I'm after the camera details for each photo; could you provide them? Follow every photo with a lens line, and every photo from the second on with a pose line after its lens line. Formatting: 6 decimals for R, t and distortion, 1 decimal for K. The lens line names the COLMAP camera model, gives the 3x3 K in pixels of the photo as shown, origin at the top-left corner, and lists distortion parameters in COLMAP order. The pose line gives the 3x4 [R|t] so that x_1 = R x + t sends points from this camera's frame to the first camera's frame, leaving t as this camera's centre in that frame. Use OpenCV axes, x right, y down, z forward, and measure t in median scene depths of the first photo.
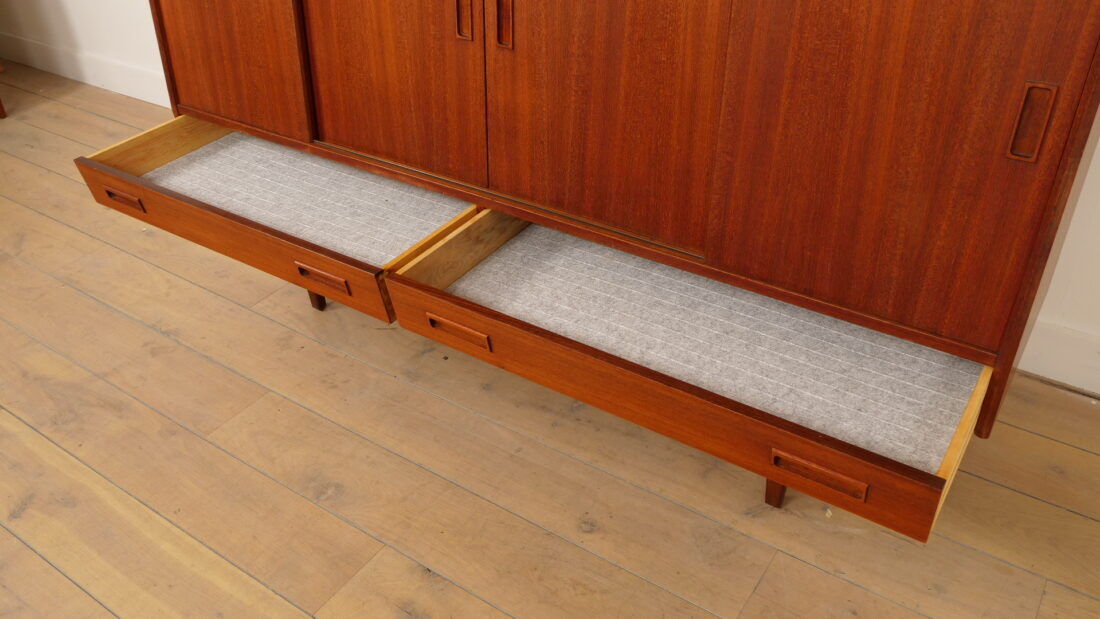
lens RADIAL K [[888.5, 0, 550.0], [0, 888.5, 309.5], [0, 0, 1]] dist [-0.029917, -0.002002]
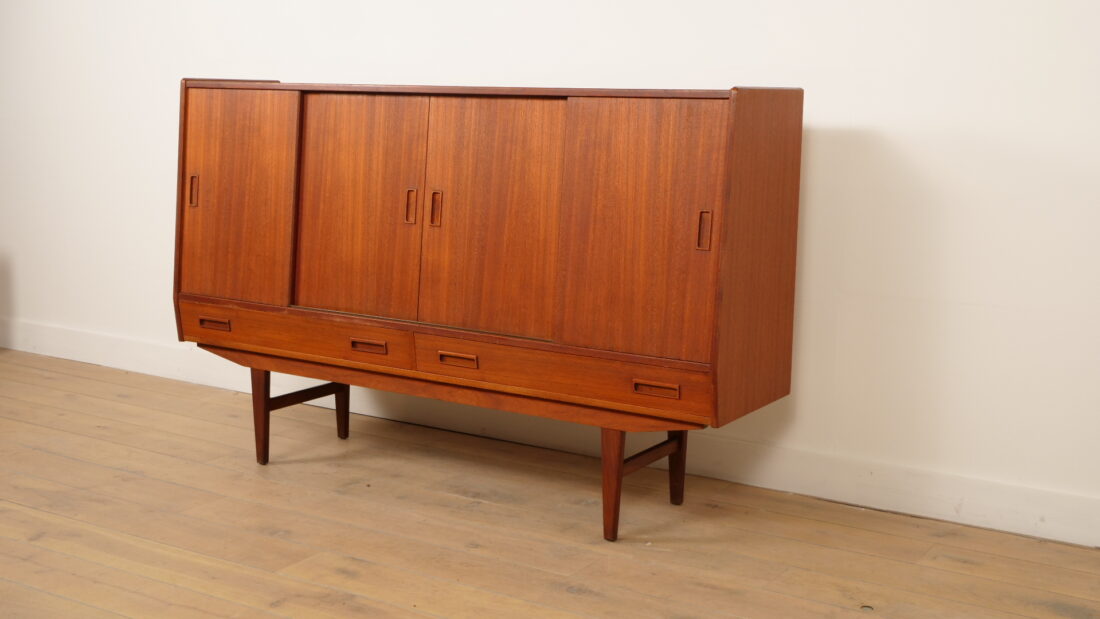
lens RADIAL K [[1332.2, 0, 550.0], [0, 1332.2, 309.5], [0, 0, 1]] dist [0.035704, -0.023866]
pose [[0.997685, 0.048016, 0.048150, 0.045119], [-0.022314, 0.900057, -0.435200, 0.839852], [-0.064234, 0.433119, 0.899045, -1.060761]]
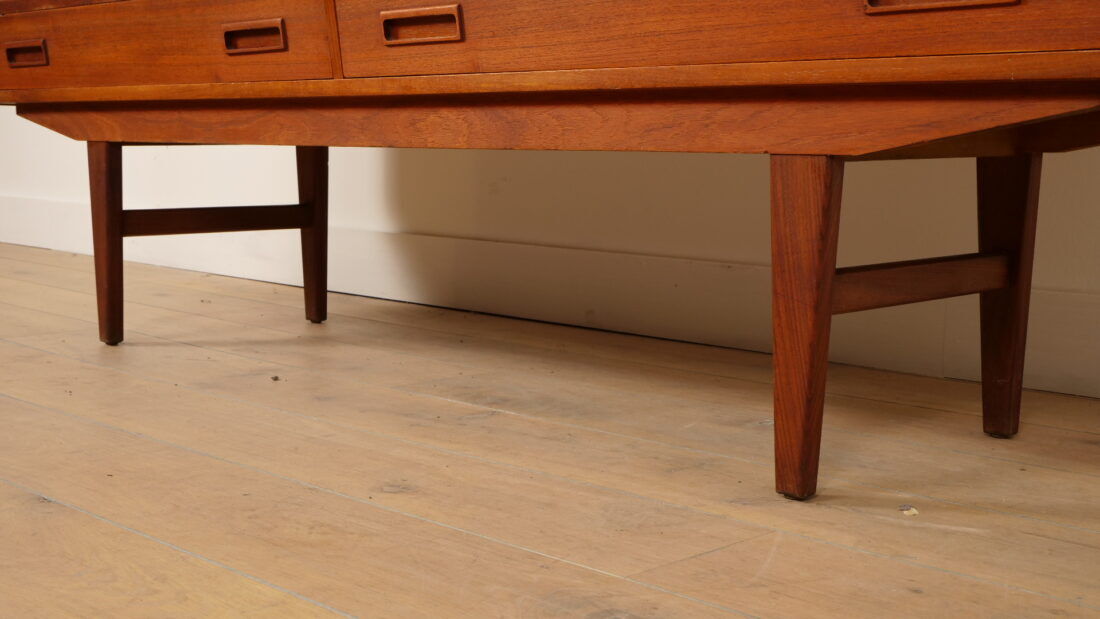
lens RADIAL K [[1401.0, 0, 550.0], [0, 1401.0, 309.5], [0, 0, 1]] dist [0.000950, 0.003751]
pose [[0.982963, 0.069861, -0.170010, 0.256660], [-0.141261, 0.878917, -0.455577, 0.511036], [0.117598, 0.471831, 0.873811, 0.307295]]
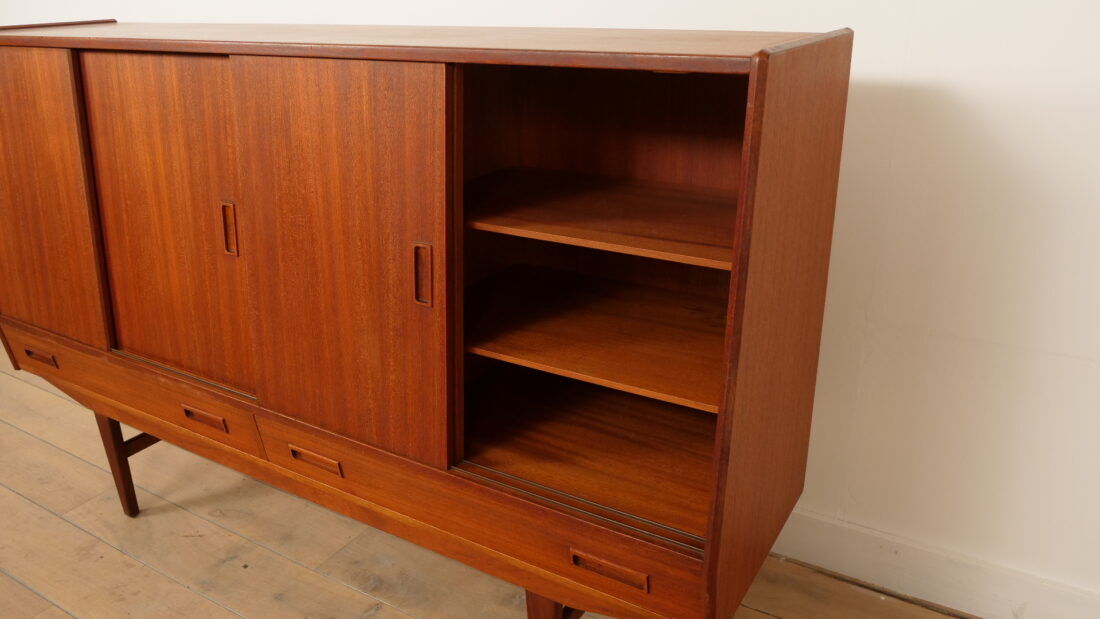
lens RADIAL K [[829.4, 0, 550.0], [0, 829.4, 309.5], [0, 0, 1]] dist [-0.028049, -0.000116]
pose [[0.997996, -0.003396, 0.063191, 0.211945], [0.017760, 0.973460, -0.228165, -0.010664], [-0.060739, 0.228830, 0.971570, 0.037499]]
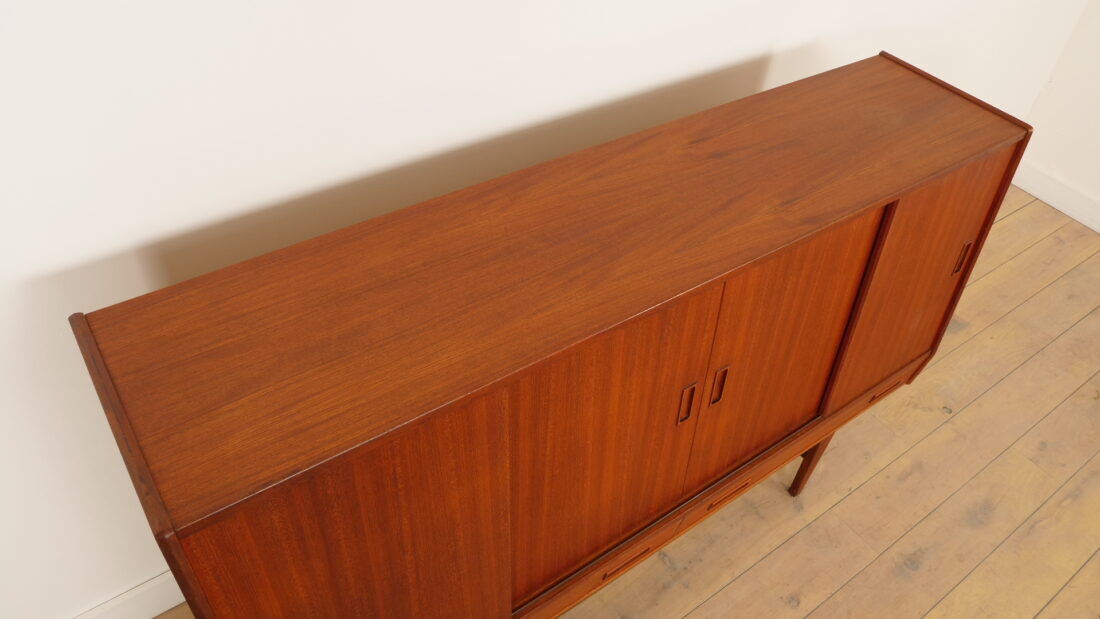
lens RADIAL K [[796.0, 0, 550.0], [0, 796.0, 309.5], [0, 0, 1]] dist [-0.052152, -0.000898]
pose [[0.331706, -0.595251, 0.731880, -0.770864], [0.467194, 0.777638, 0.420723, -0.881798], [-0.819573, 0.202374, 0.536045, 0.558441]]
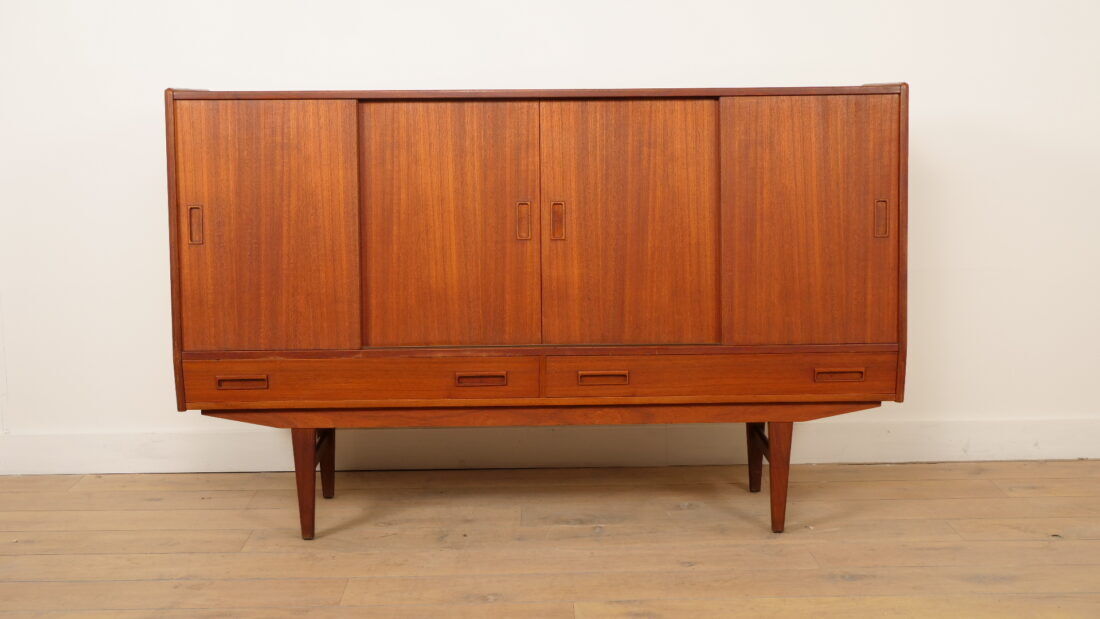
lens RADIAL K [[1332.2, 0, 550.0], [0, 1332.2, 309.5], [0, 0, 1]] dist [0.035704, -0.023866]
pose [[0.810090, -0.055821, 0.583643, -1.307774], [0.317869, 0.878276, -0.357198, 0.576314], [-0.492660, 0.474884, 0.729226, -0.550458]]
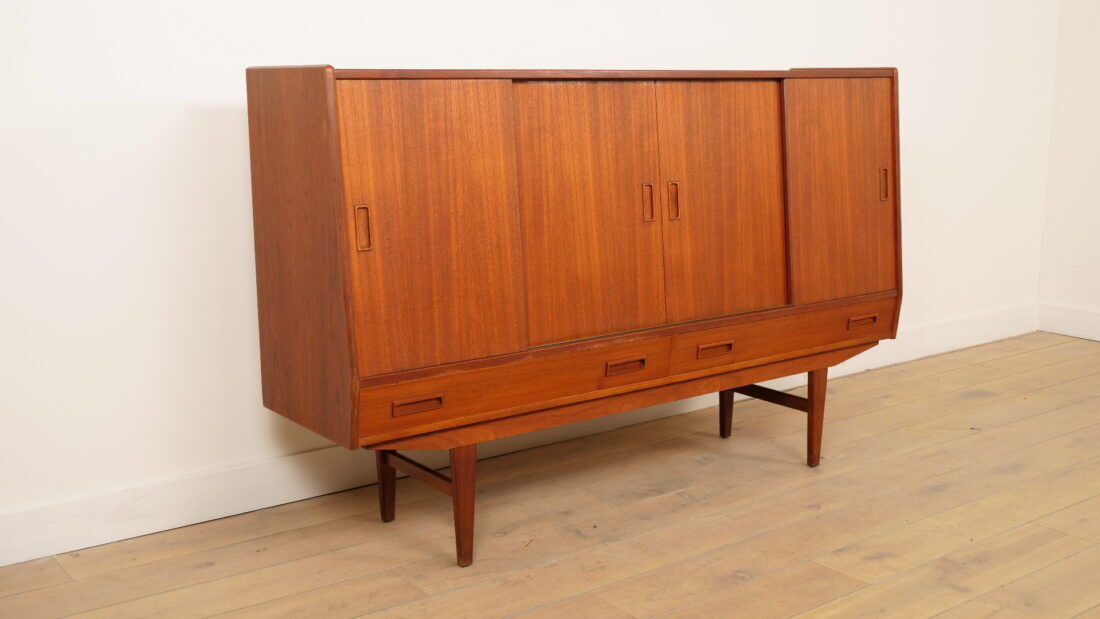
lens RADIAL K [[1213.4, 0, 550.0], [0, 1213.4, 309.5], [0, 0, 1]] dist [-0.016665, -0.027191]
pose [[0.317032, -0.139882, 0.938042, -1.974814], [0.538691, 0.840593, -0.056712, -0.152839], [-0.780578, 0.523295, 0.341848, 0.506178]]
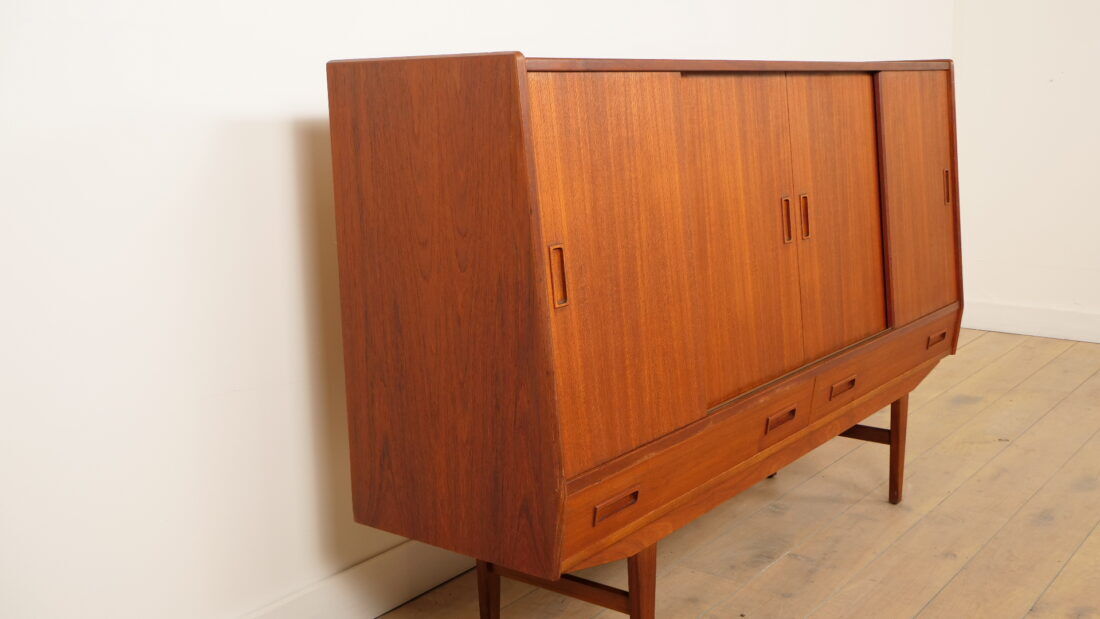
lens RADIAL K [[1150.5, 0, 550.0], [0, 1150.5, 309.5], [0, 0, 1]] dist [-0.001131, -0.017630]
pose [[0.055101, -0.149536, 0.987220, -1.629740], [0.591834, 0.801206, 0.088327, -0.546355], [-0.804174, 0.579403, 0.132648, 1.072103]]
